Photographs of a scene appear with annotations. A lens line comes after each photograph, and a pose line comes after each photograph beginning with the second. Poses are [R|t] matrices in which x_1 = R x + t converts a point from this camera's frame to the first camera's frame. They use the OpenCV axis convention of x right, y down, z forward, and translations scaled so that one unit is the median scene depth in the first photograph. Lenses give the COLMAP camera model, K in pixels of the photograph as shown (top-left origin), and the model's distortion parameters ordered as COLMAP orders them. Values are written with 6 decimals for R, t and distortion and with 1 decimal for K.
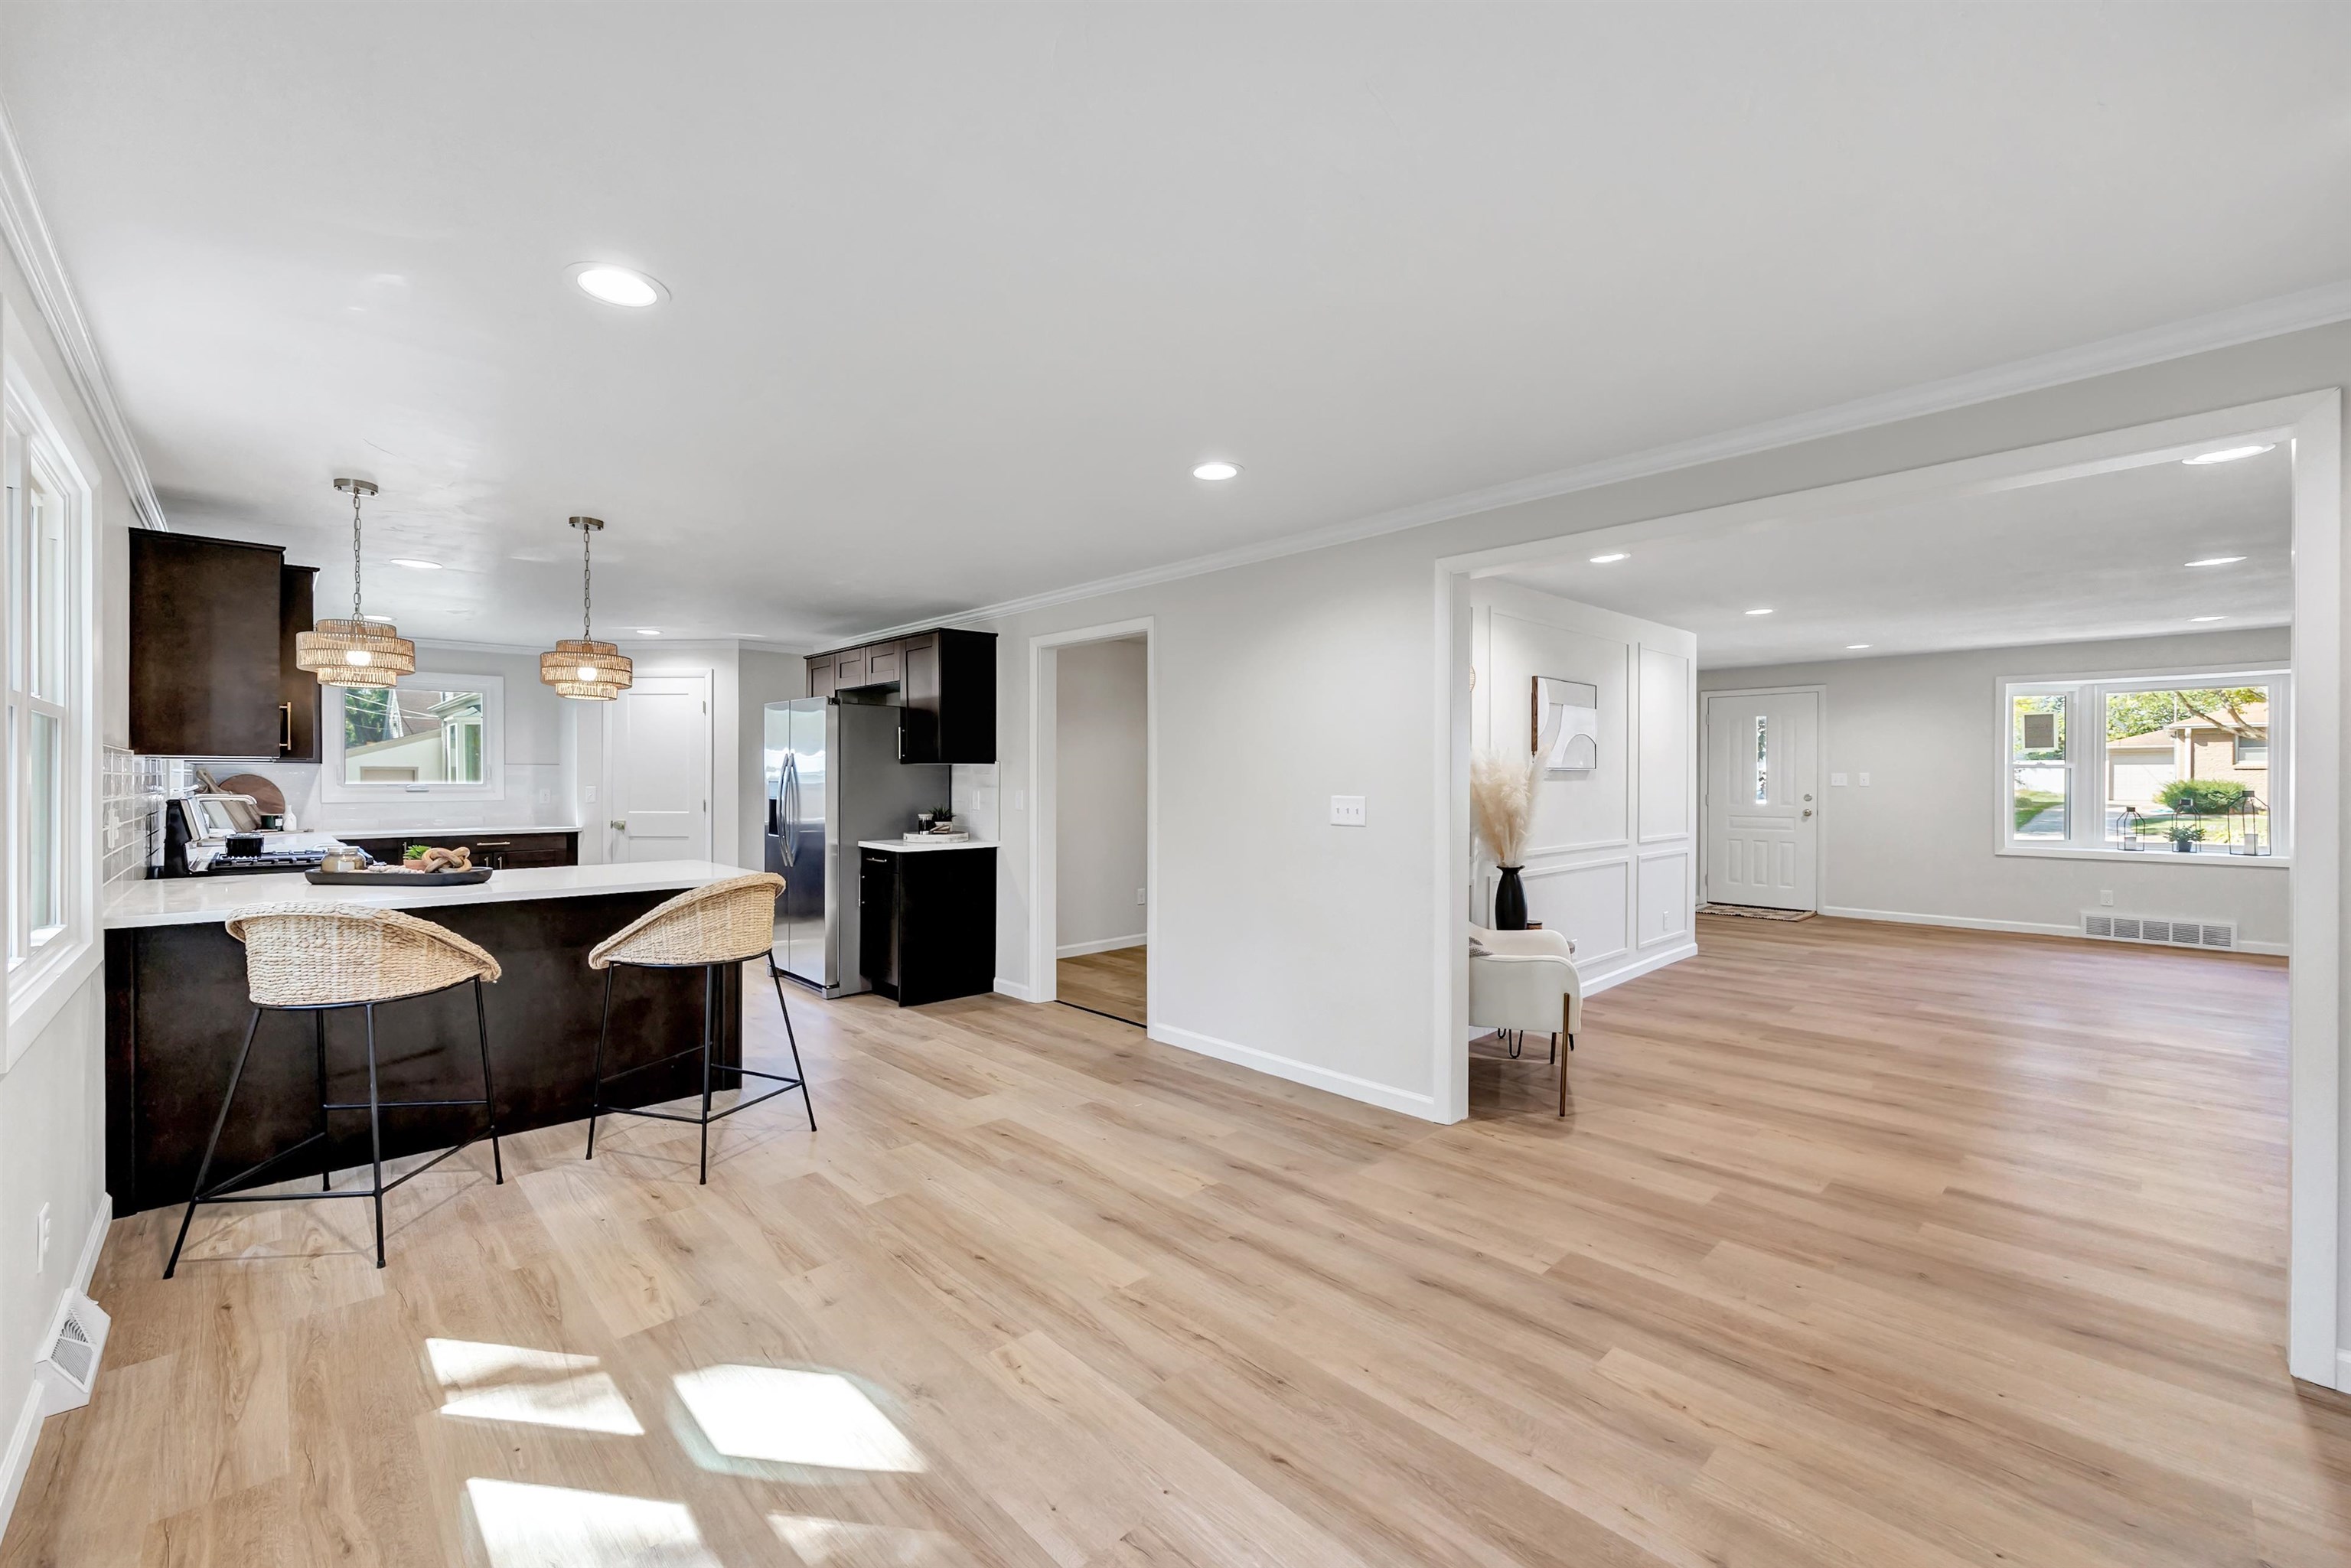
lens RADIAL K [[951.5, 0, 1133.6], [0, 951.5, 770.3], [0, 0, 1]] dist [-0.001153, 0.000734]
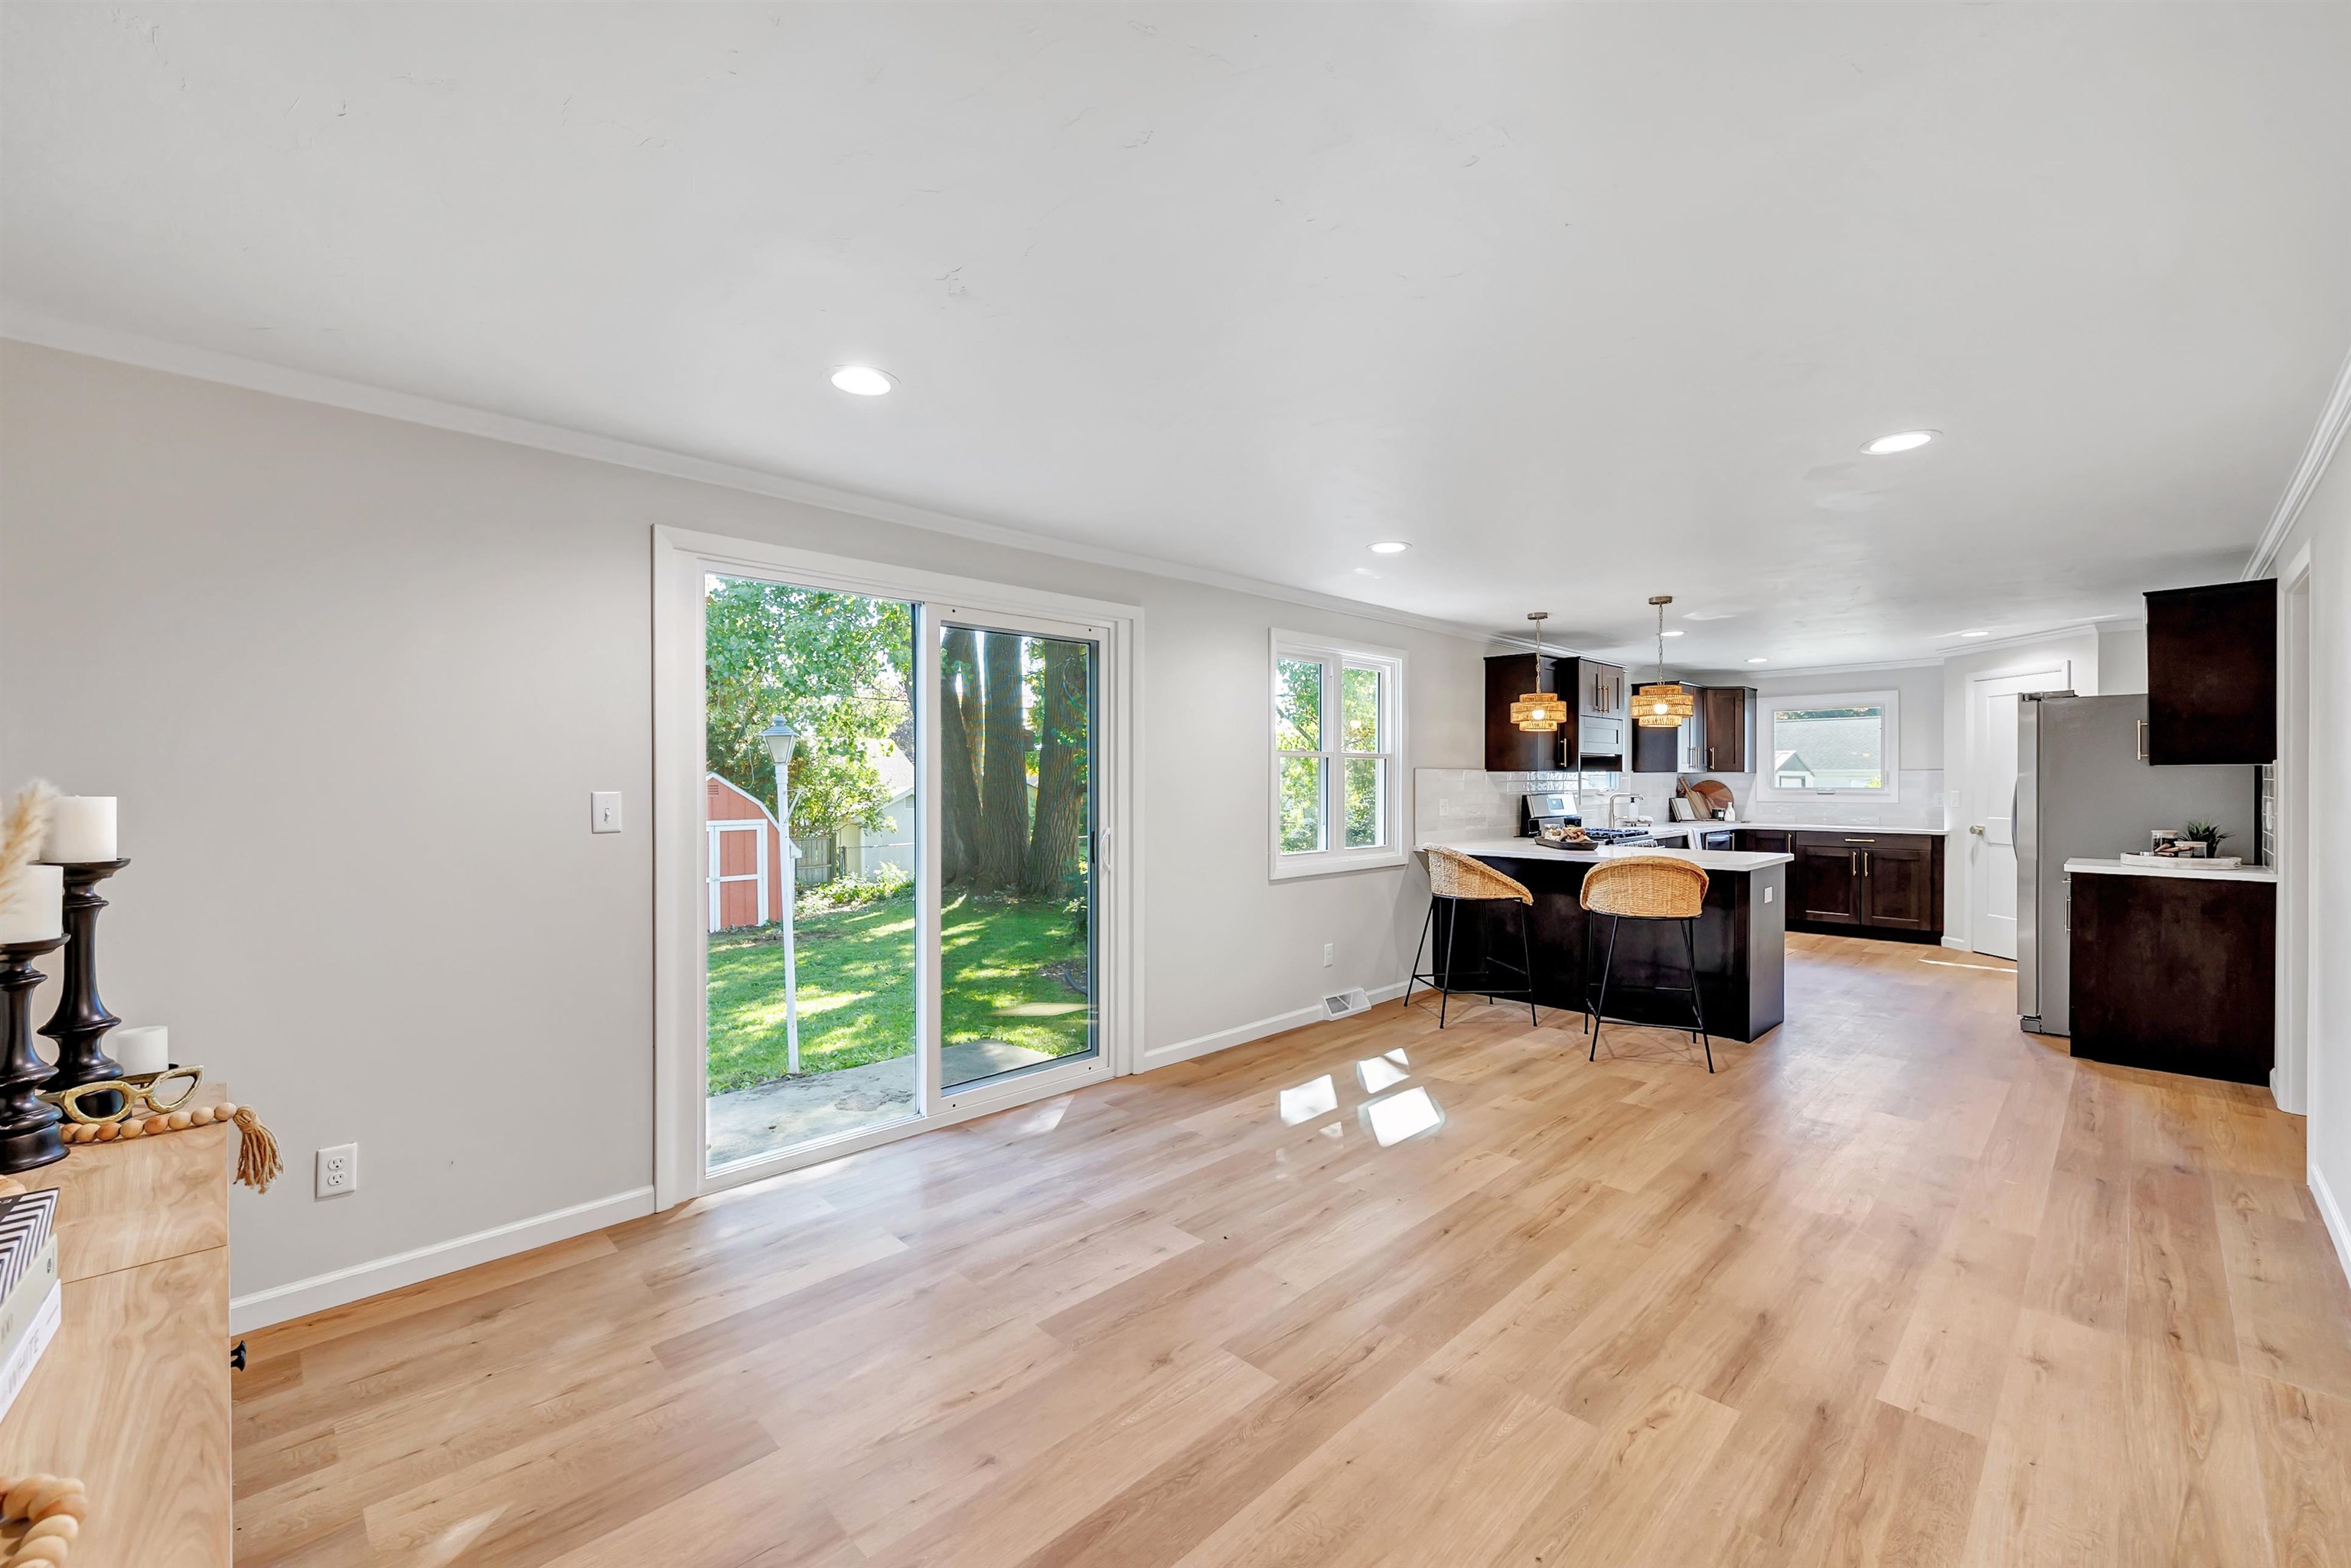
lens RADIAL K [[951.5, 0, 1173.3], [0, 951.5, 780.9], [0, 0, 1]] dist [-0.001153, 0.000734]
pose [[0.037235, 0.000295, -0.999306, 0.626574], [0.009003, 0.999959, 0.000631, -0.003214], [0.999266, -0.009021, 0.037231, 0.190192]]
